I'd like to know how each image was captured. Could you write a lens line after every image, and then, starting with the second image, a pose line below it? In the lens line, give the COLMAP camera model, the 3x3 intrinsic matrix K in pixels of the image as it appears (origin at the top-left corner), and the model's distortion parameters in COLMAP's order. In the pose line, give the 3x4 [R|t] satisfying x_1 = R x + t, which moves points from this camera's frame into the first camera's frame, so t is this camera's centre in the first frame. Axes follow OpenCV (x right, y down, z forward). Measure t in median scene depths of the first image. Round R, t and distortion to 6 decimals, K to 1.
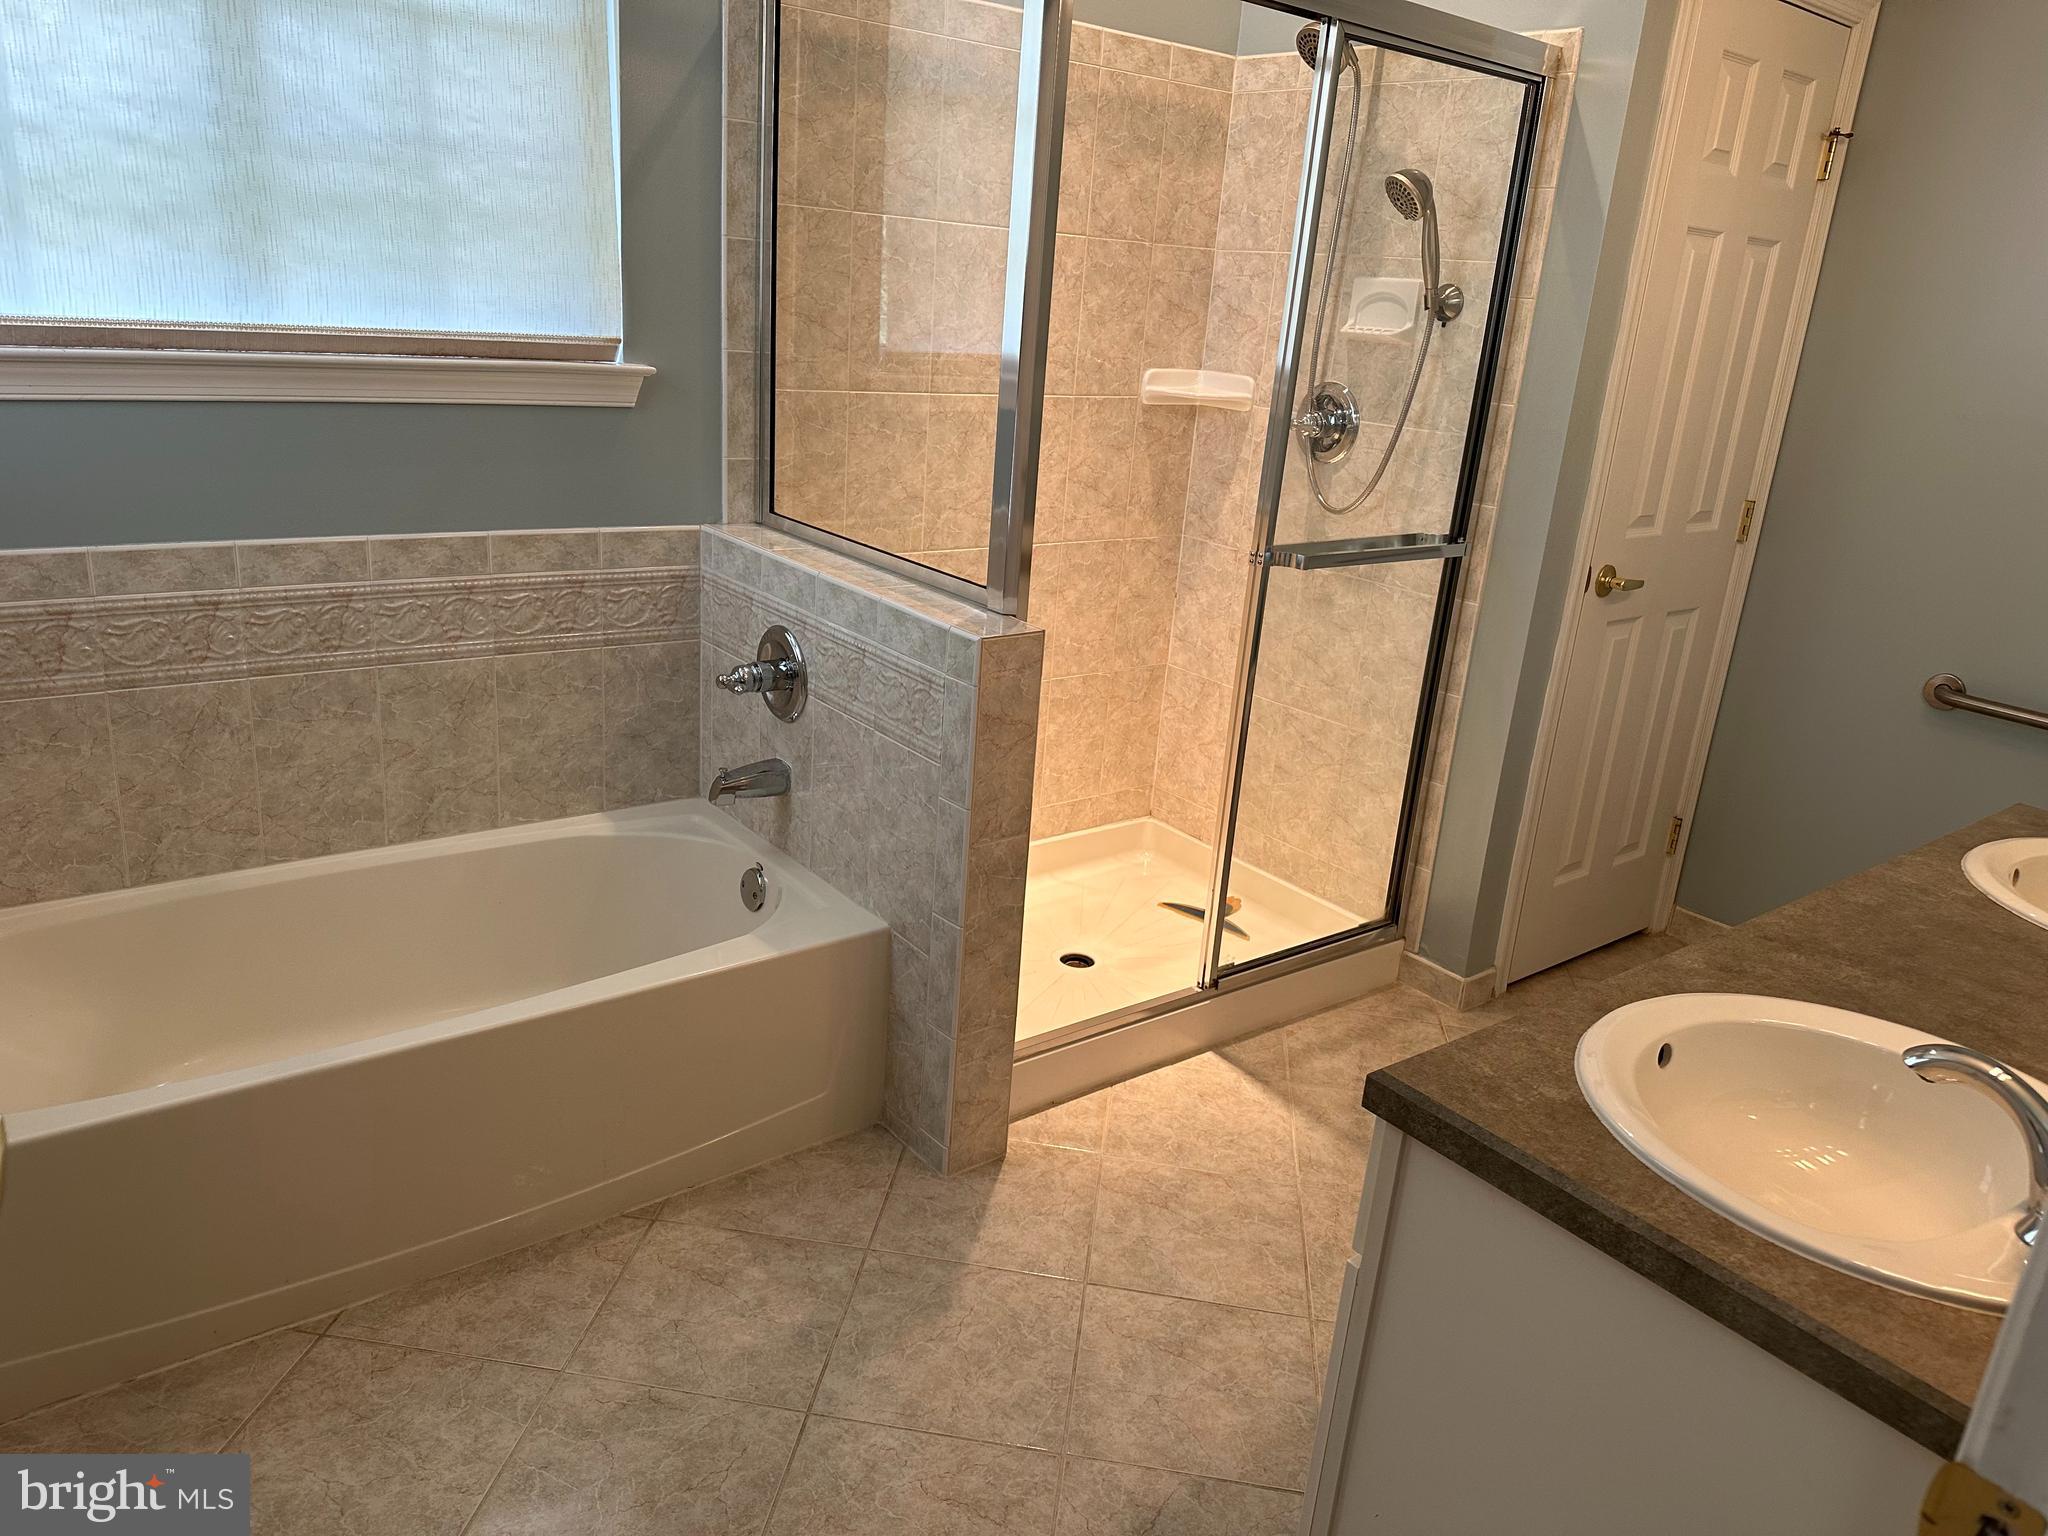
lens RADIAL K [[1440.5, 0, 1042.5], [0, 1440.5, 767.7], [0, 0, 1]] dist [0.118423, -0.166269]
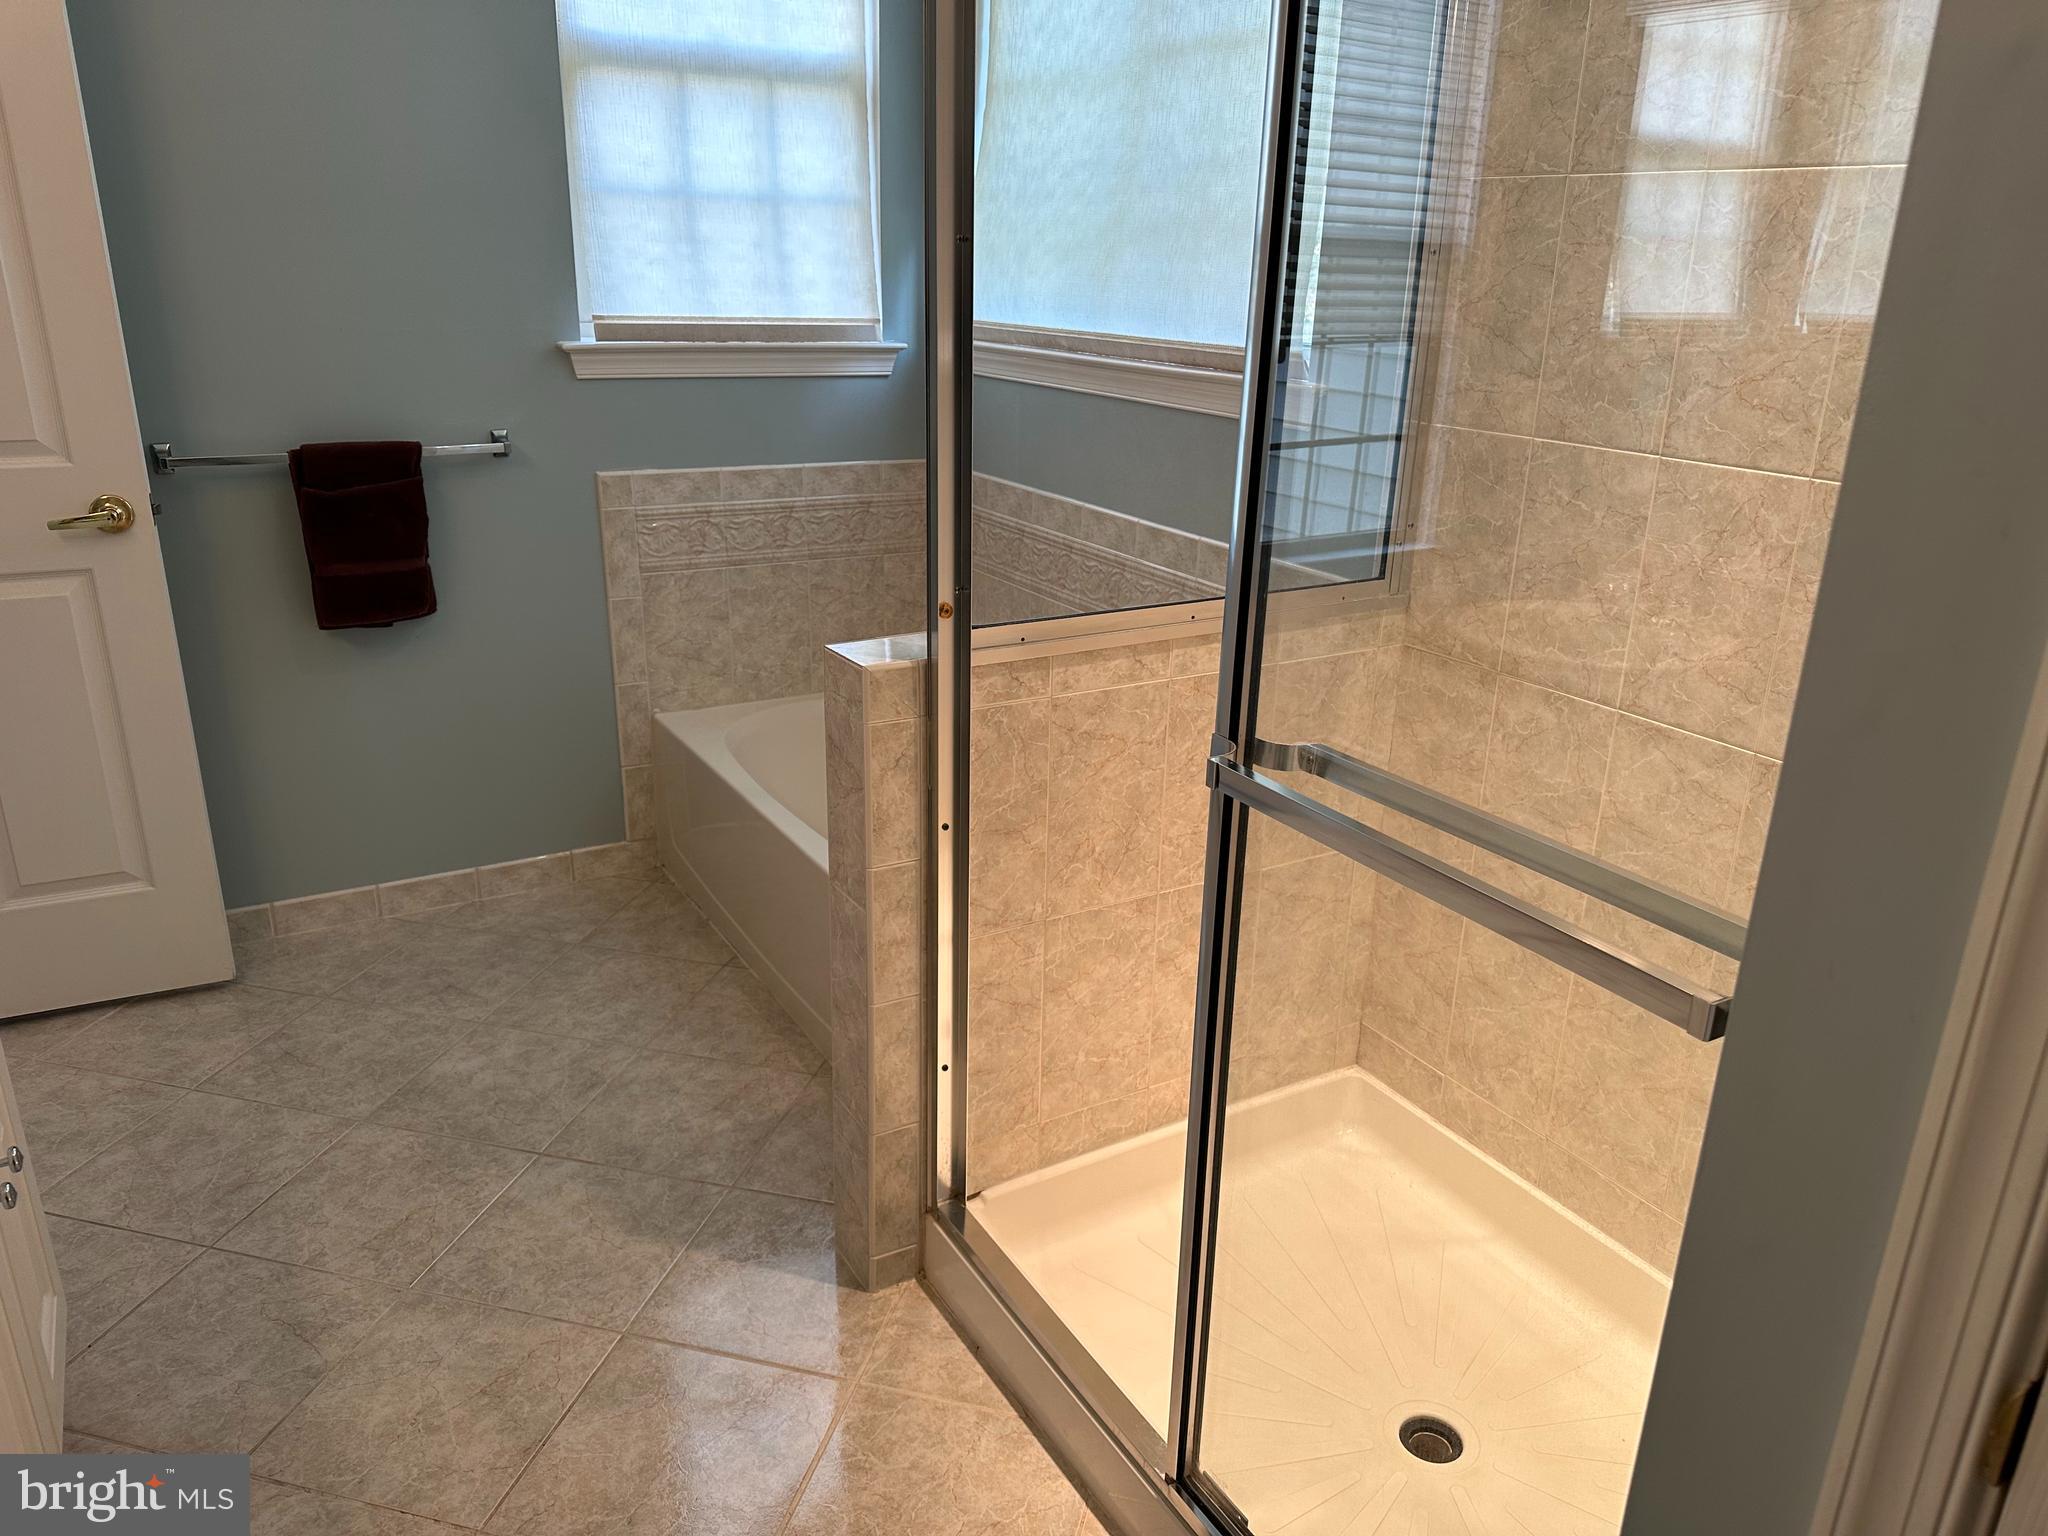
lens RADIAL K [[1439.5, 0, 1024.0], [0, 1439.5, 768.0], [0, 0, 1]] dist [0.082614, -0.146945]
pose [[-0.128476, 0.251625, -0.959259, 0.721599], [-0.356924, 0.890725, 0.281451, -0.278720], [0.925256, 0.378542, -0.024626, 1.046076]]
